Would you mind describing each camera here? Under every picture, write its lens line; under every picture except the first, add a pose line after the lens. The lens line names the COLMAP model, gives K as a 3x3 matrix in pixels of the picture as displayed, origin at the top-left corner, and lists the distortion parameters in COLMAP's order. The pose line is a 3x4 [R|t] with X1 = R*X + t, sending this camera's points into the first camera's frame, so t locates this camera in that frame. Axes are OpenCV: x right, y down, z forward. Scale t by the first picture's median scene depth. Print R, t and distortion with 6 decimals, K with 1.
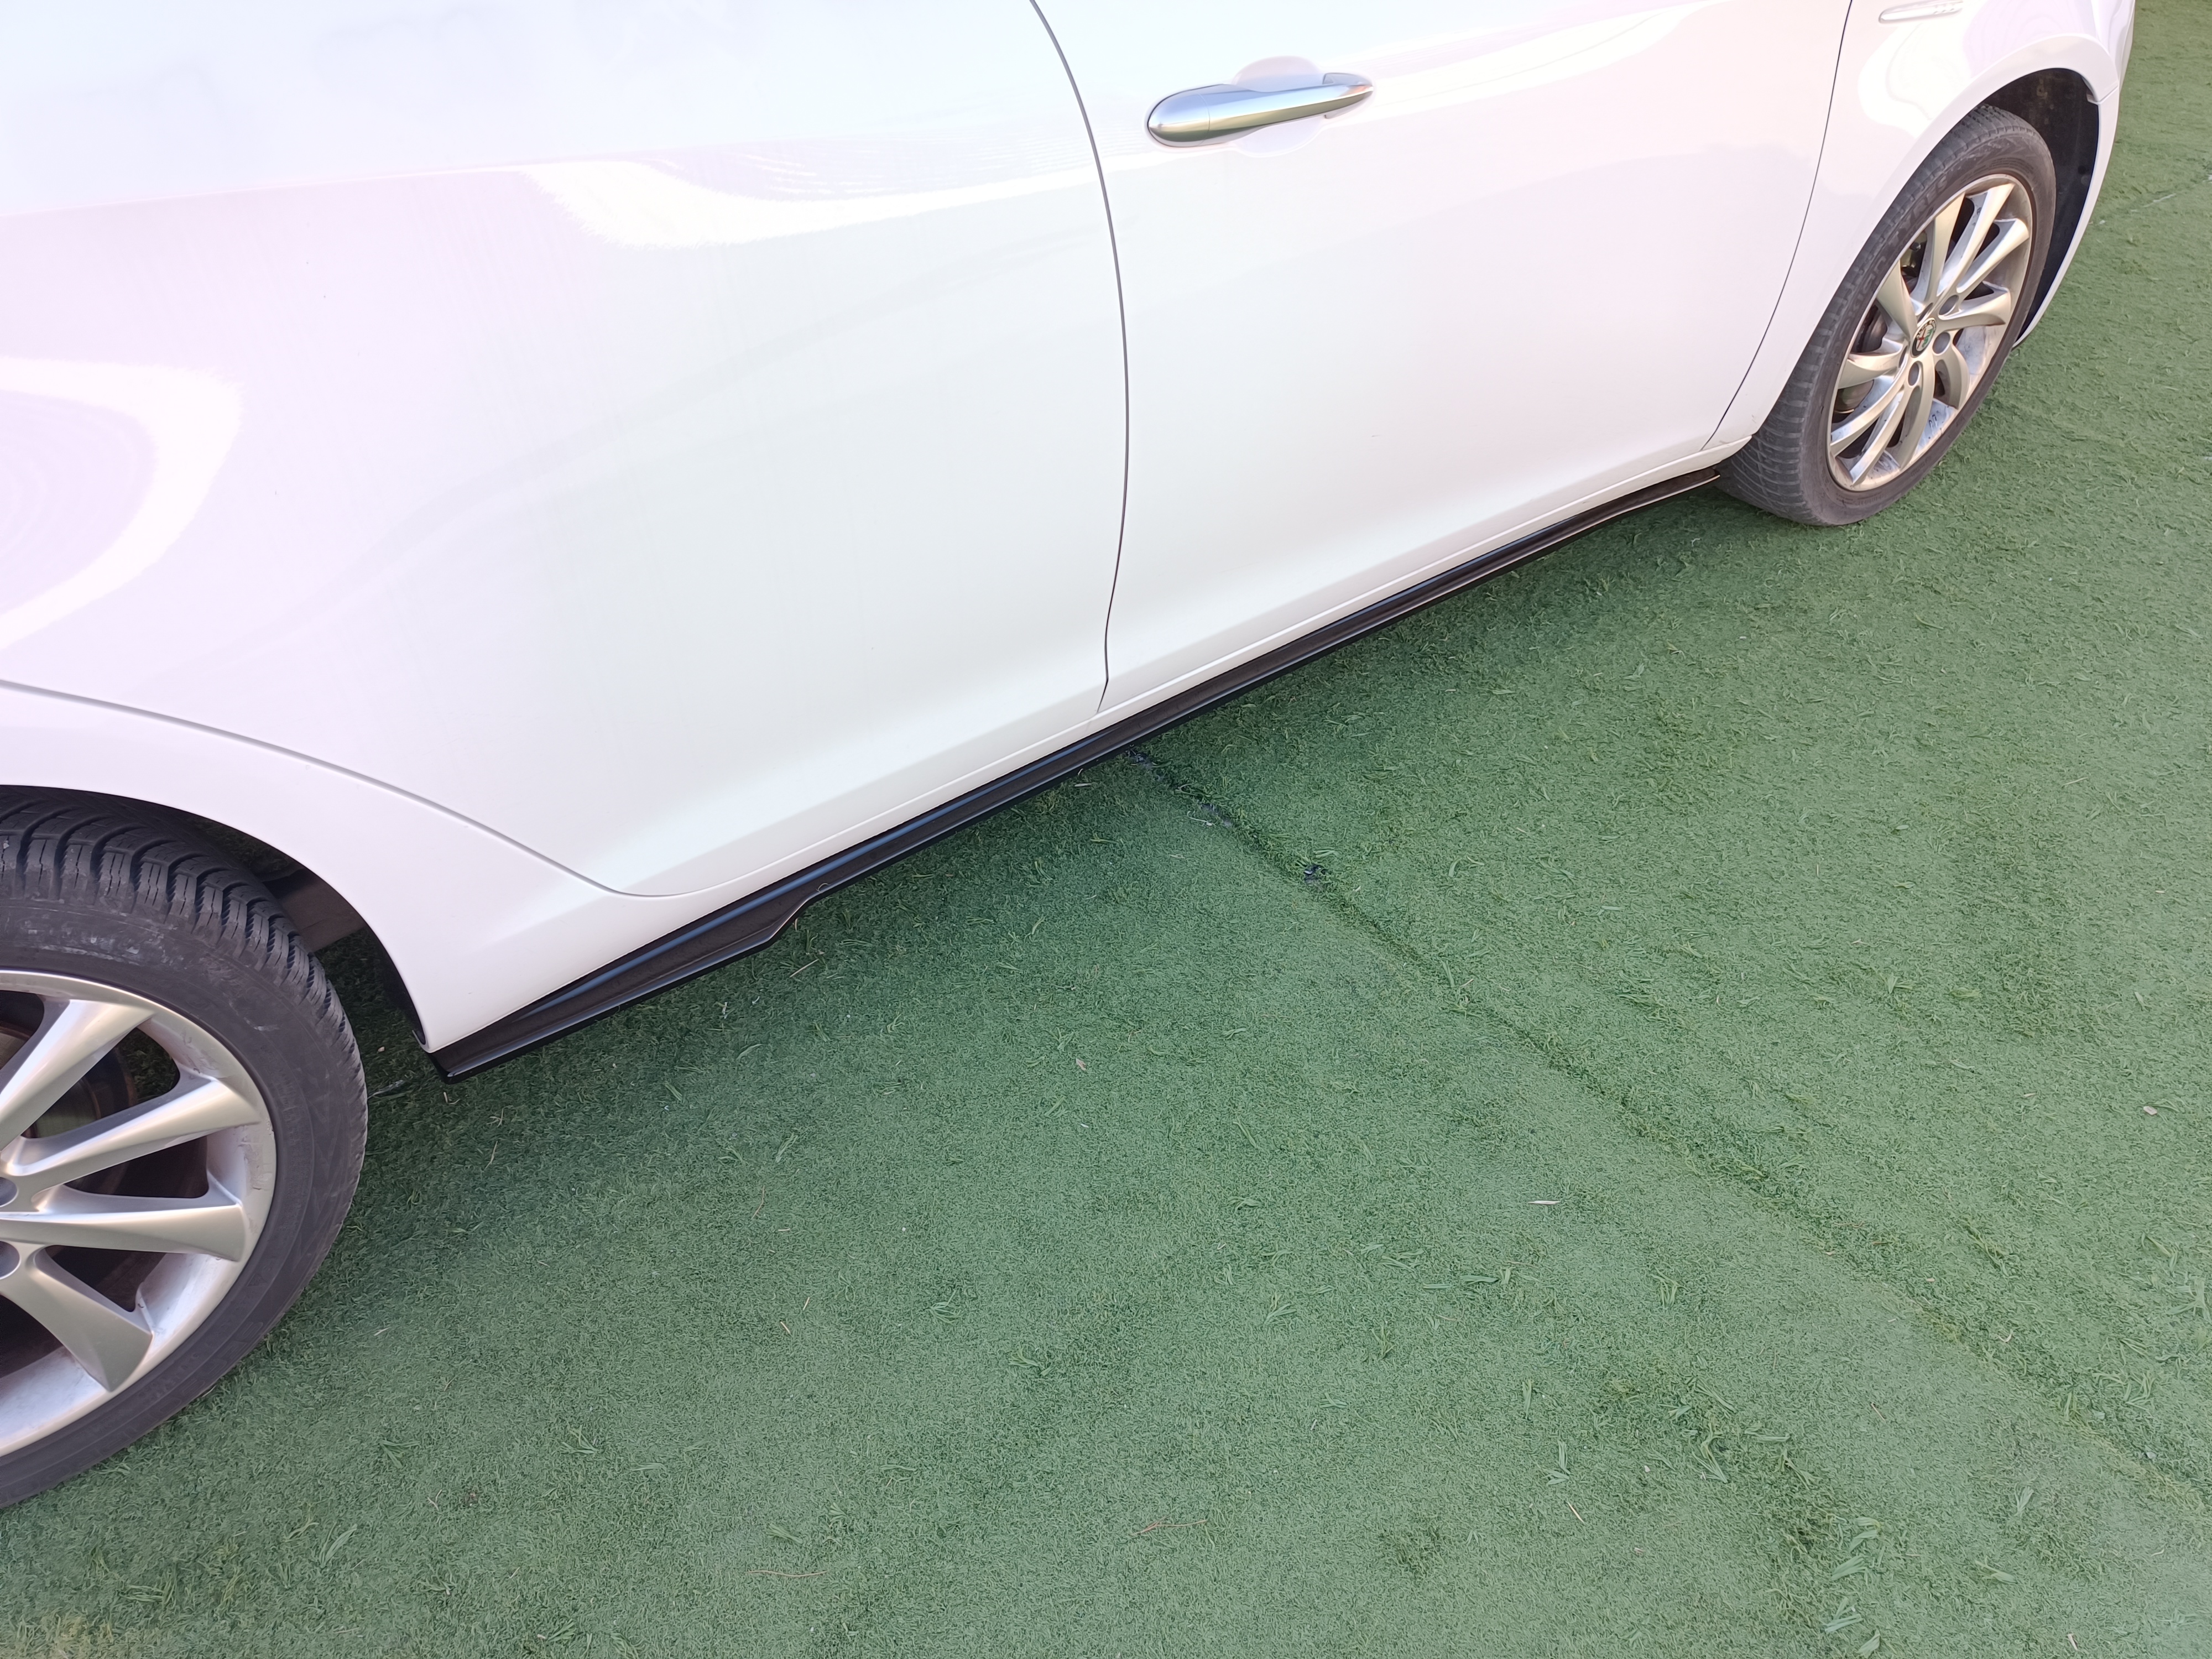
lens RADIAL K [[1503.3, 0, 1106.0], [0, 1503.3, 829.5], [0, 0, 1]] dist [-0.040655, 0.044867]
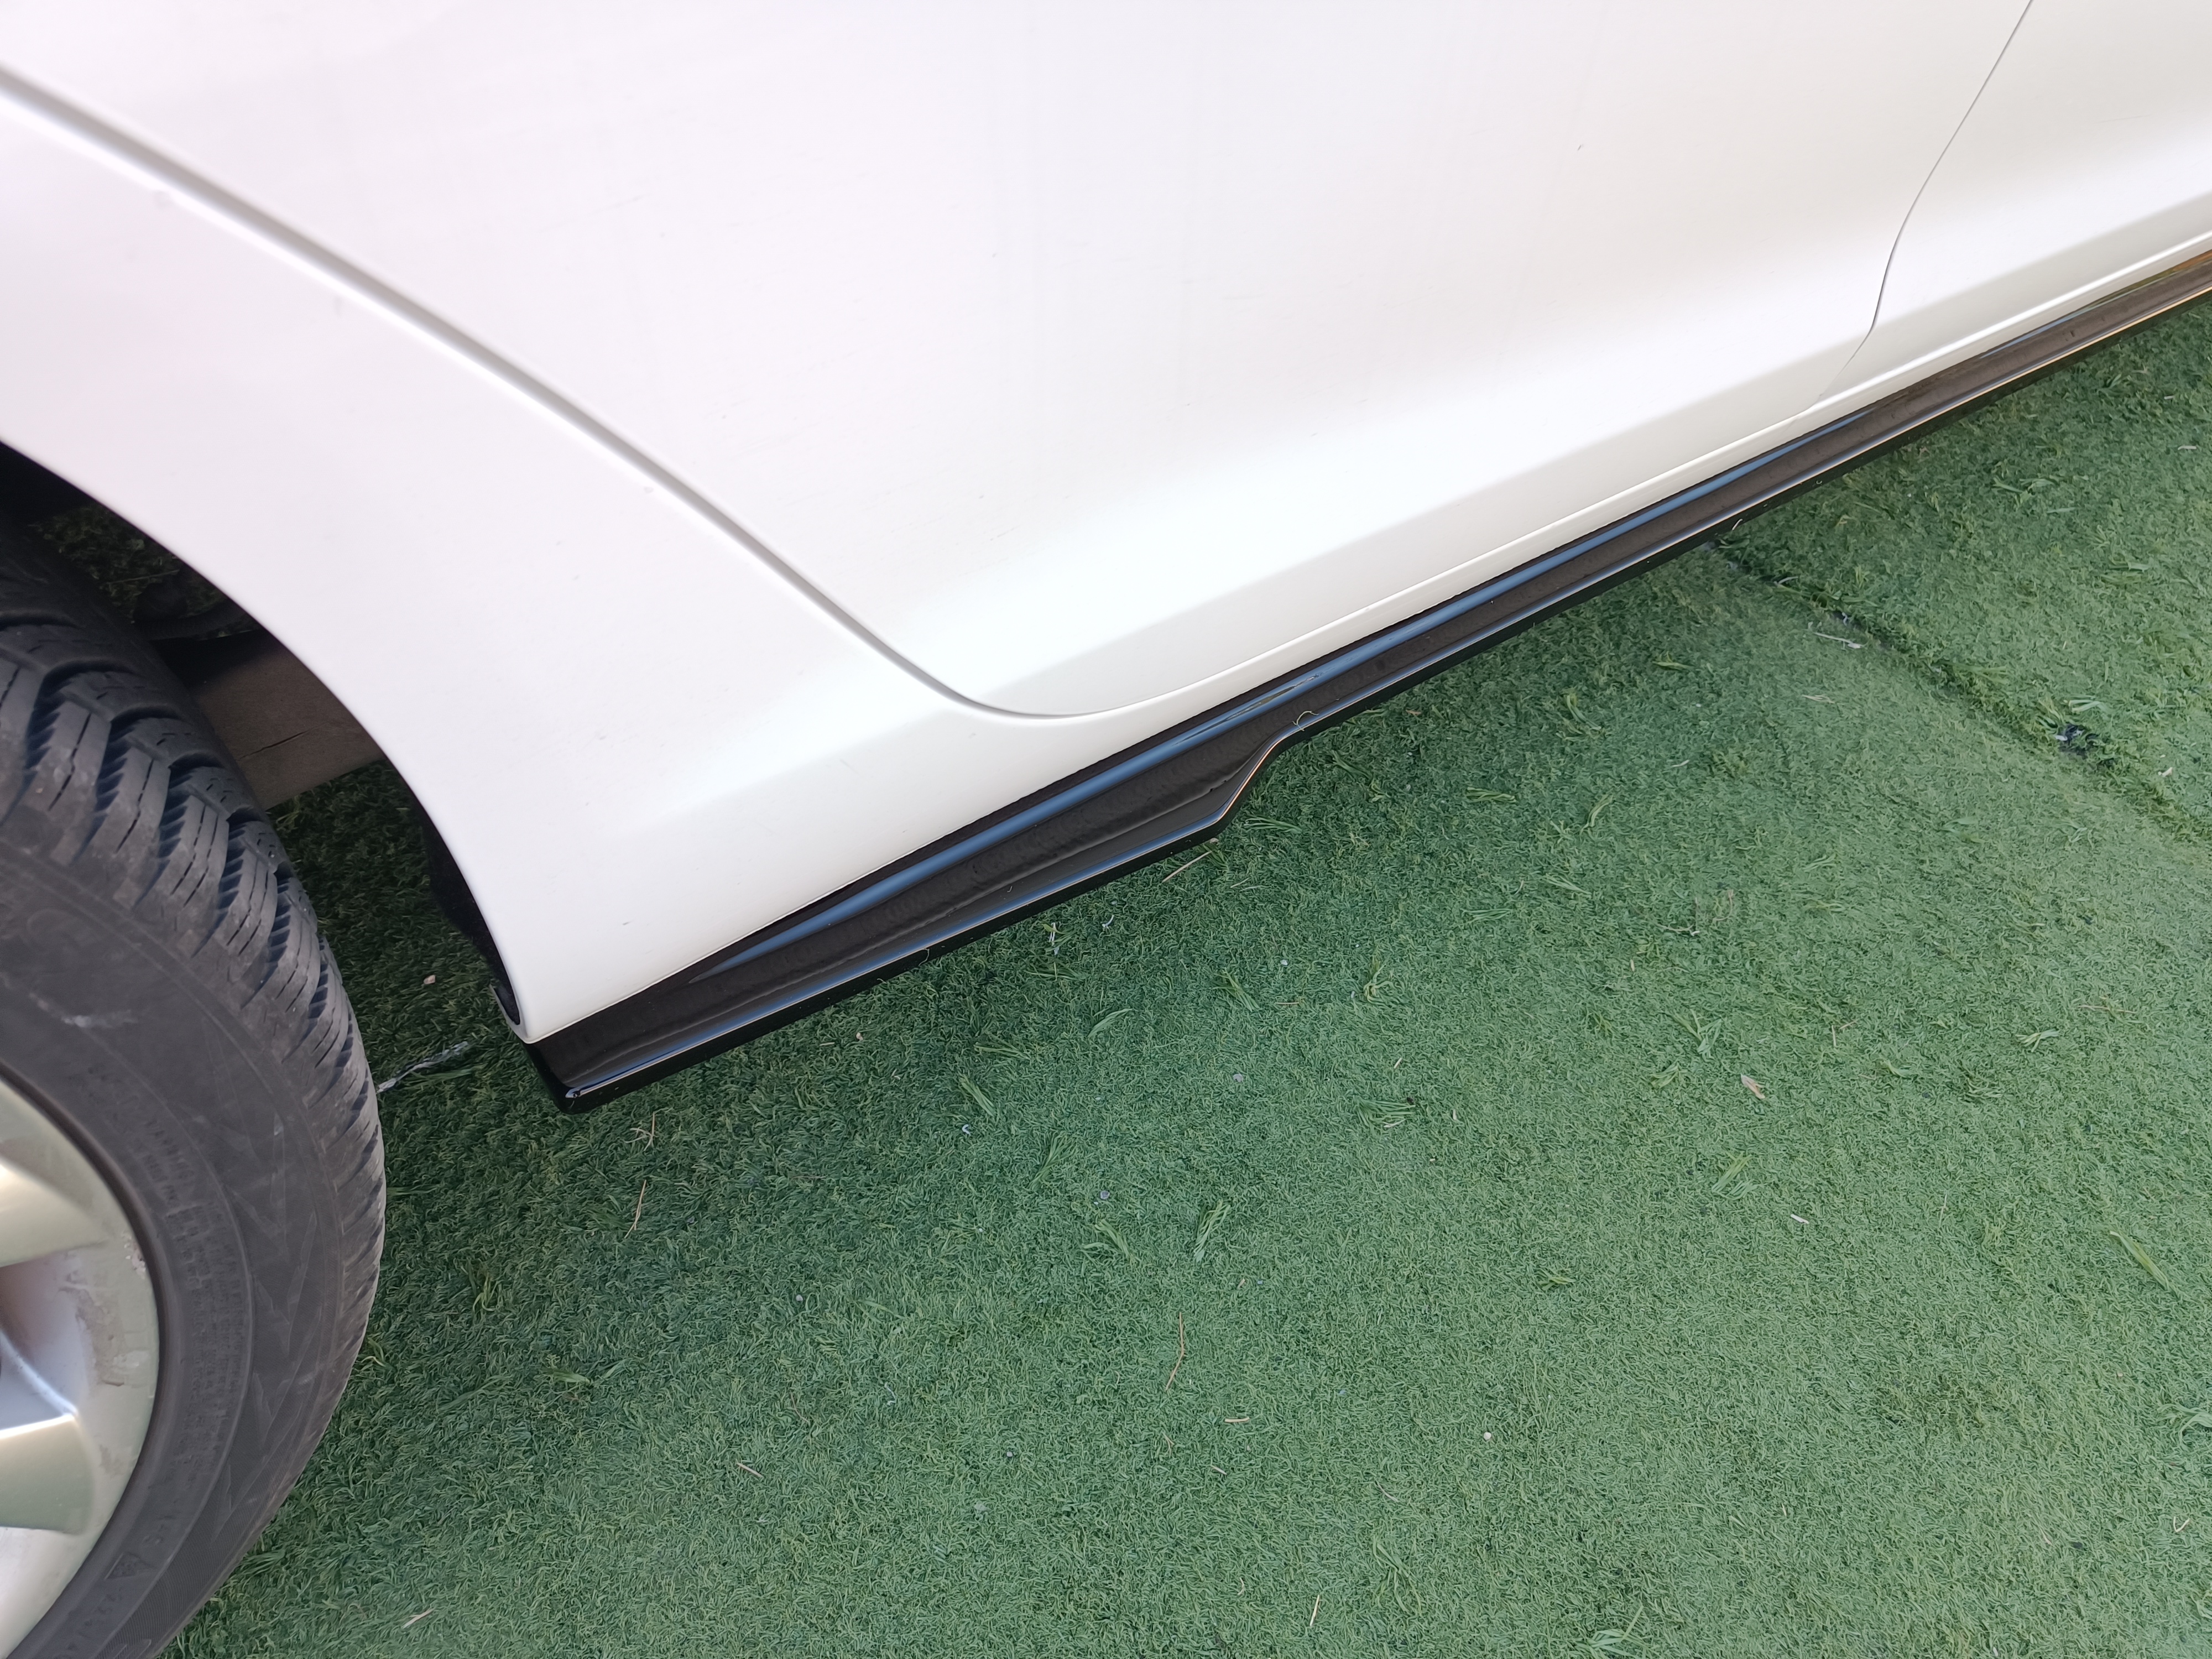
lens RADIAL K [[1580.4, 0, 1106.0], [0, 1580.4, 829.5], [0, 0, 1]] dist [-0.004377, -0.000301]
pose [[0.997141, 0.051890, -0.054936, -0.228152], [-0.046720, 0.994706, 0.091532, 0.031021], [0.059394, -0.088704, 0.994286, 0.483384]]
